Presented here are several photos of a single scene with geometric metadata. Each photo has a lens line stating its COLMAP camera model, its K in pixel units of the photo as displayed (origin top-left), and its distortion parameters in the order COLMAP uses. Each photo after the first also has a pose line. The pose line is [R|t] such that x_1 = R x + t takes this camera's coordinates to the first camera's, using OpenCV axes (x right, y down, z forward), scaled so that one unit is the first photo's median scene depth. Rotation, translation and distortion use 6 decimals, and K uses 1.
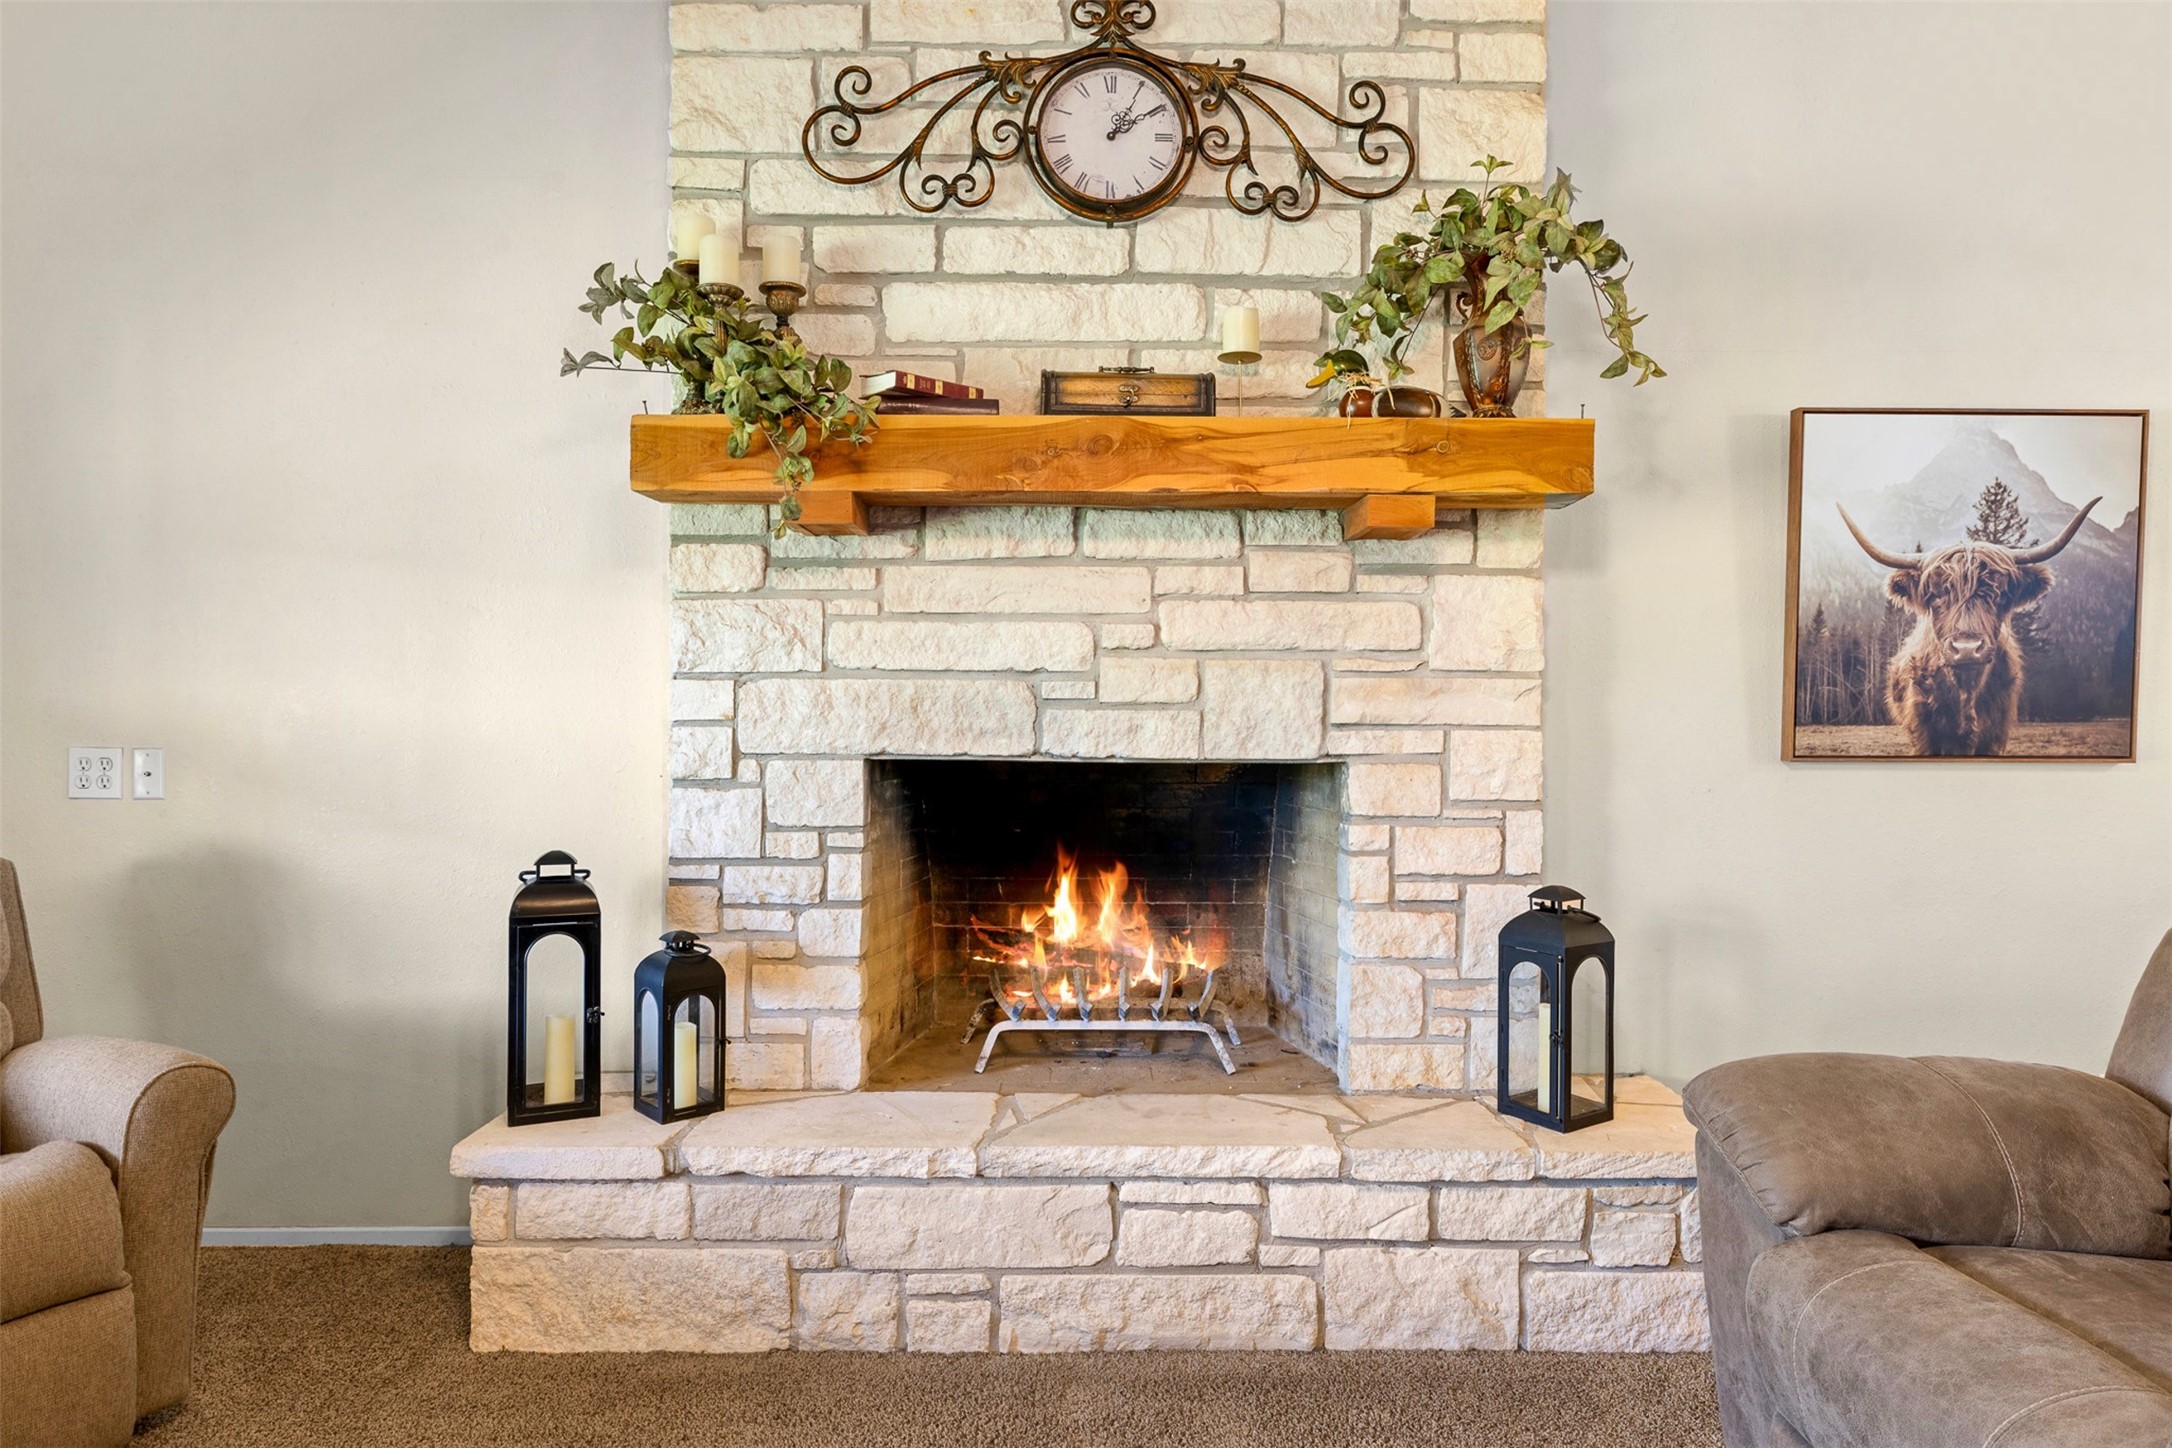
lens RADIAL K [[1205.5, 0, 1086.0], [0, 1205.5, 724.0], [0, 0, 1]] dist [-0.000861, 0.000383]
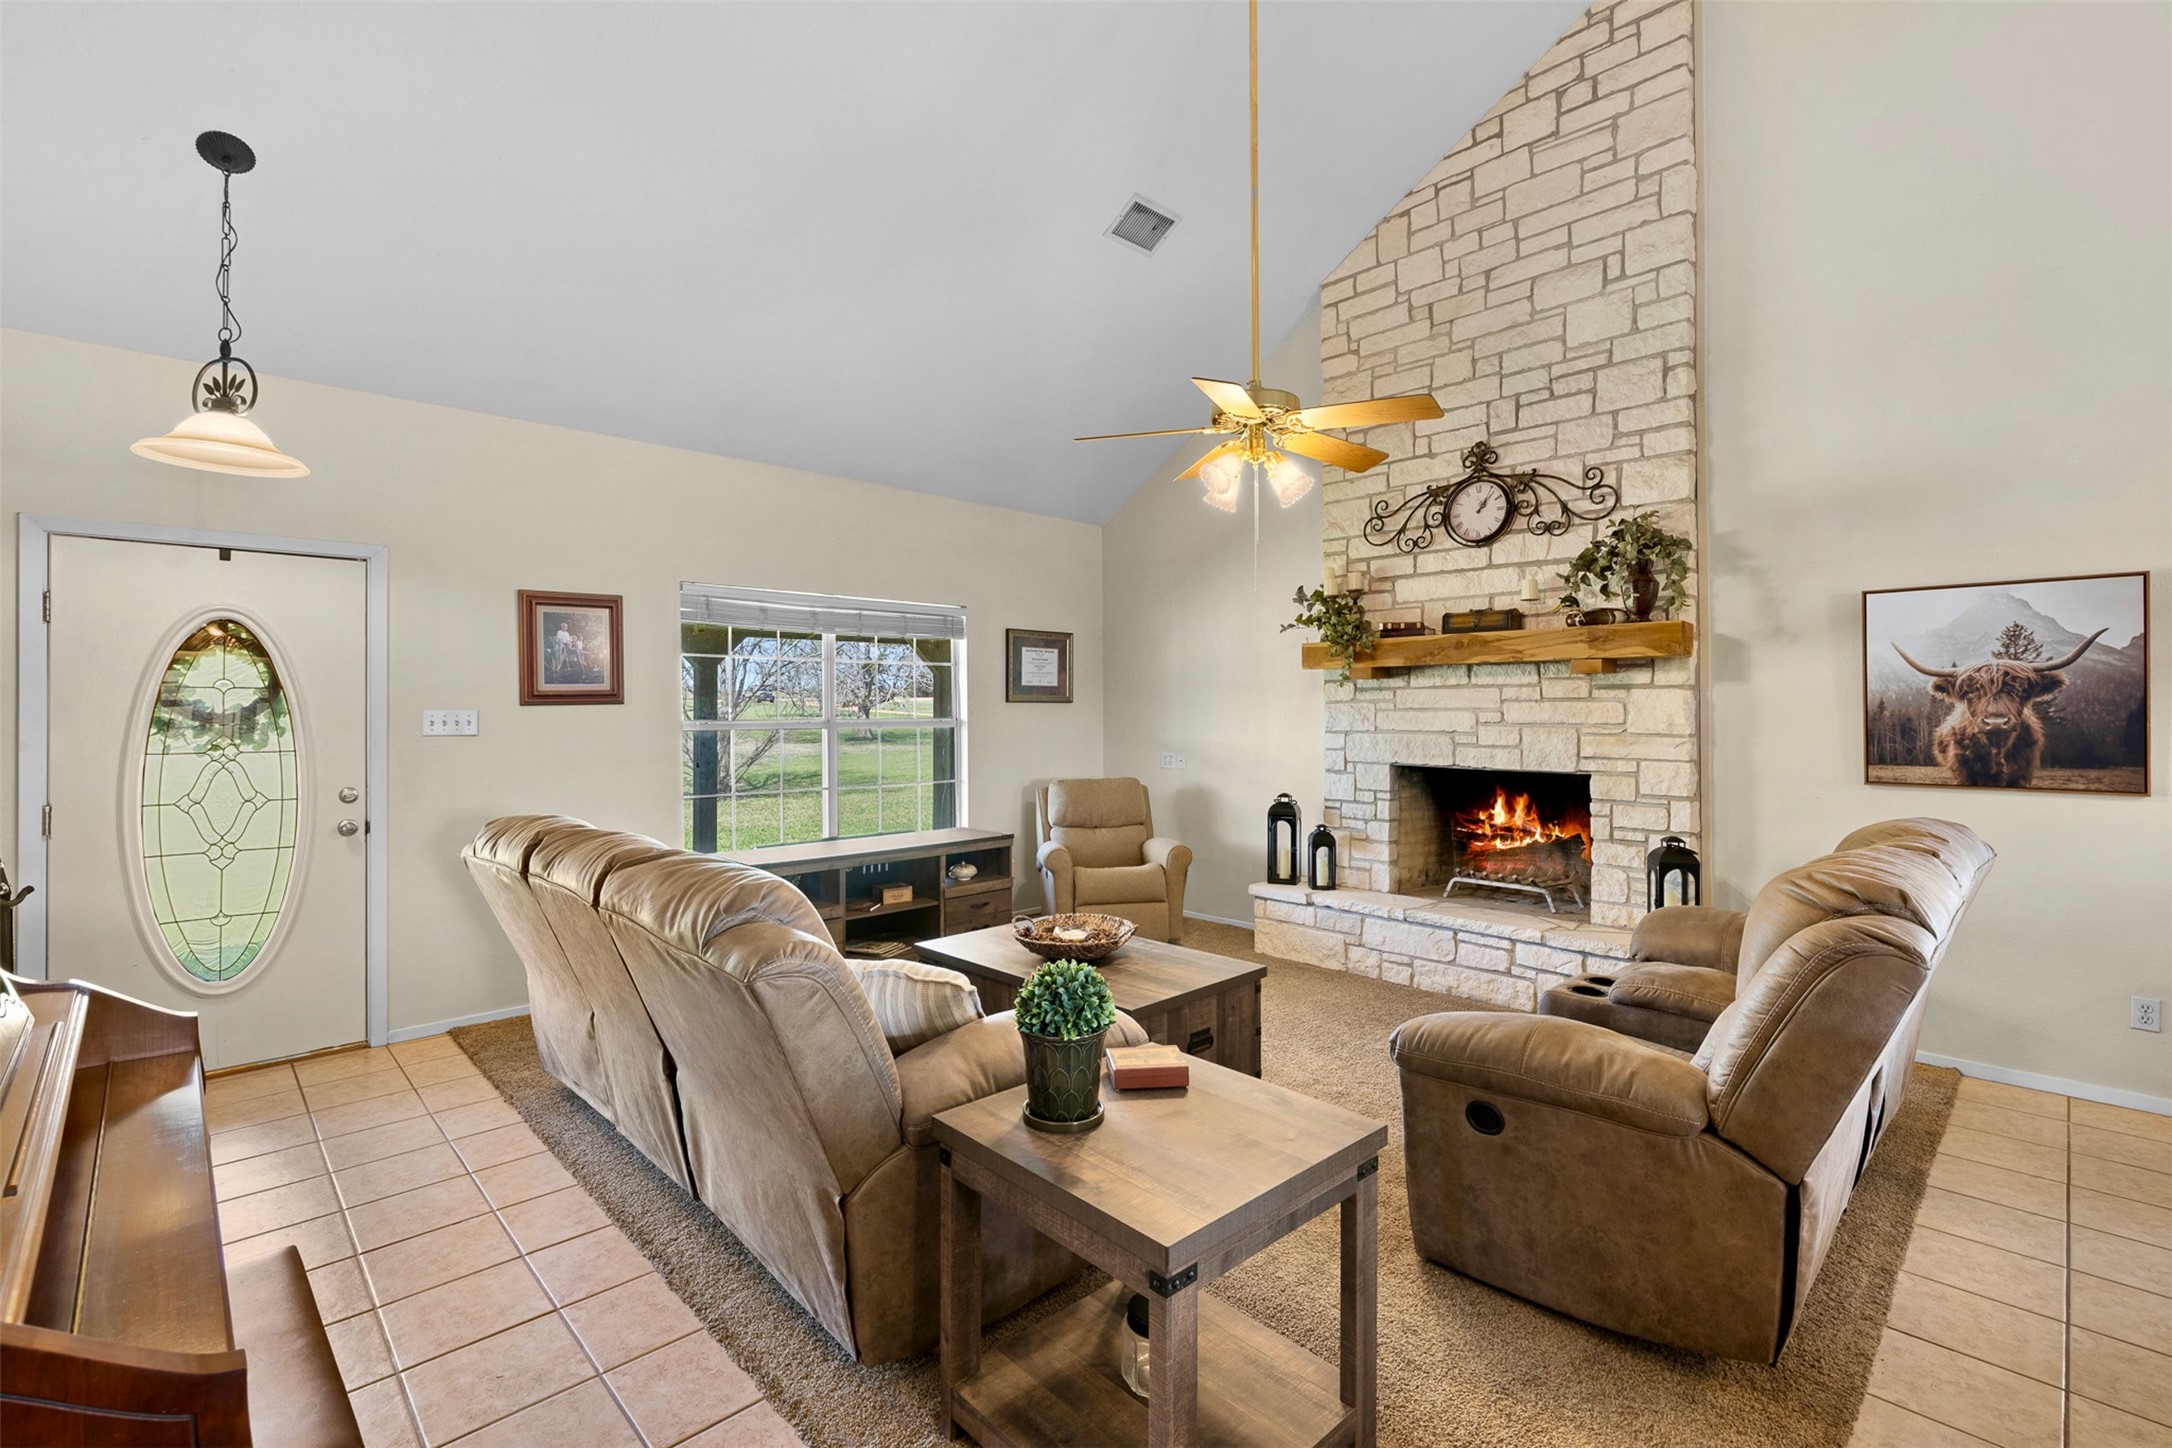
lens RADIAL K [[957.7, 0, 1086.0], [0, 957.7, 724.0], [0, 0, 1]] dist [0.001253, 0.000111]
pose [[0.684166, 0.005272, -0.729307, 0.869506], [0.003857, 0.999934, 0.010847, -0.083380], [0.729316, -0.010234, 0.684100, -0.878091]]
